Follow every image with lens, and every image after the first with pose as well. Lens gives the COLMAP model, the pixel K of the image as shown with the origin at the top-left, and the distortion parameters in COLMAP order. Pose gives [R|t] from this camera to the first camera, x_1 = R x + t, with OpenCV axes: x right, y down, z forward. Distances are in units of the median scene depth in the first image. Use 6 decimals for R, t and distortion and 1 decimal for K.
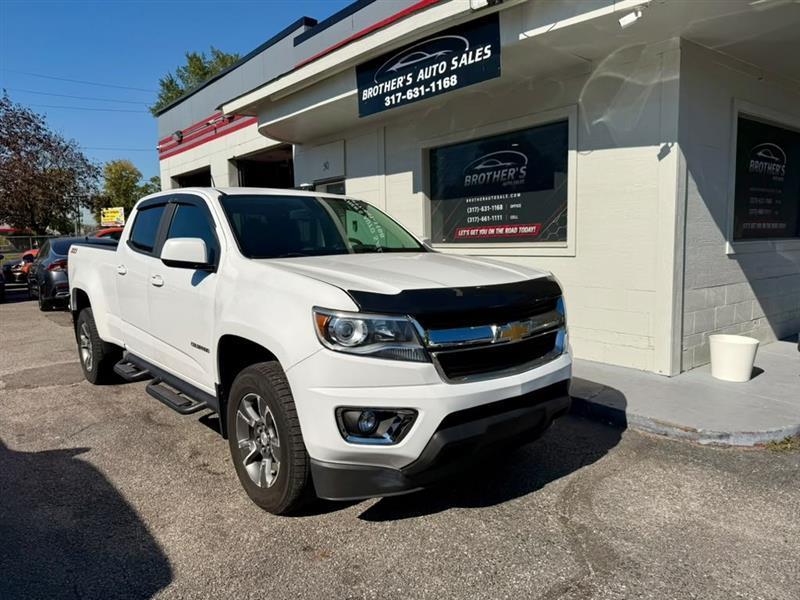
lens RADIAL K [[569.8, 0, 394.5], [0, 569.8, 299.3], [0, 0, 1]] dist [0.038885, -0.057871]
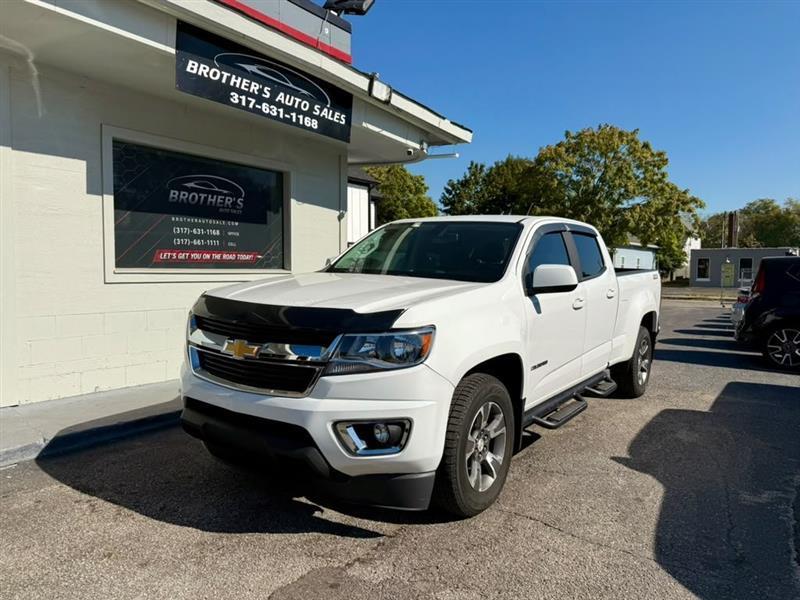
lens RADIAL K [[569.8, 0, 405.8], [0, 569.8, 301.4], [0, 0, 1]] dist [0.038885, -0.057871]
pose [[-0.294176, -0.035593, 0.955088, -0.948677], [0.096590, 0.993083, 0.066760, -0.086215], [-0.950858, 0.111892, -0.288703, 1.094107]]
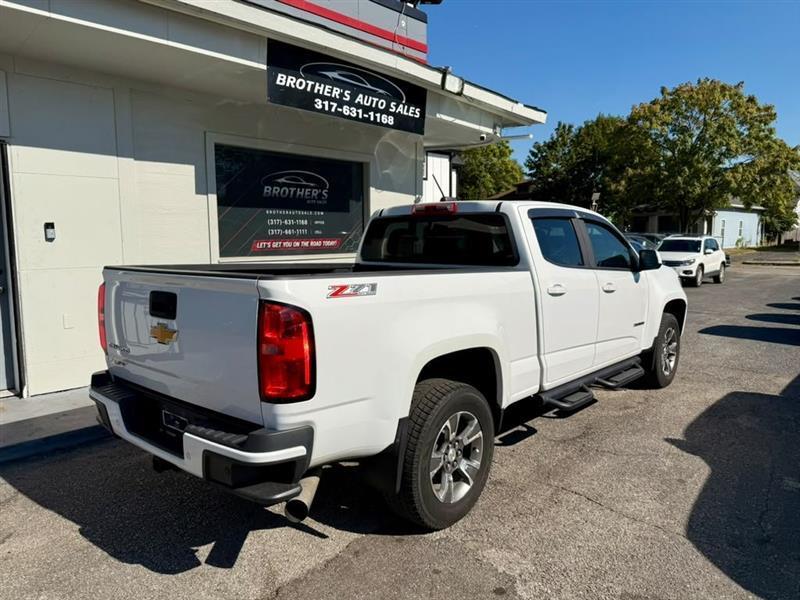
lens RADIAL K [[569.8, 0, 409.8], [0, 569.8, 295.3], [0, 0, 1]] dist [0.038885, -0.057871]
pose [[-0.156913, -0.083518, 0.984075, -1.027495], [0.110338, 0.988697, 0.101504, -0.123946], [-0.981429, 0.124508, -0.145924, 1.084862]]
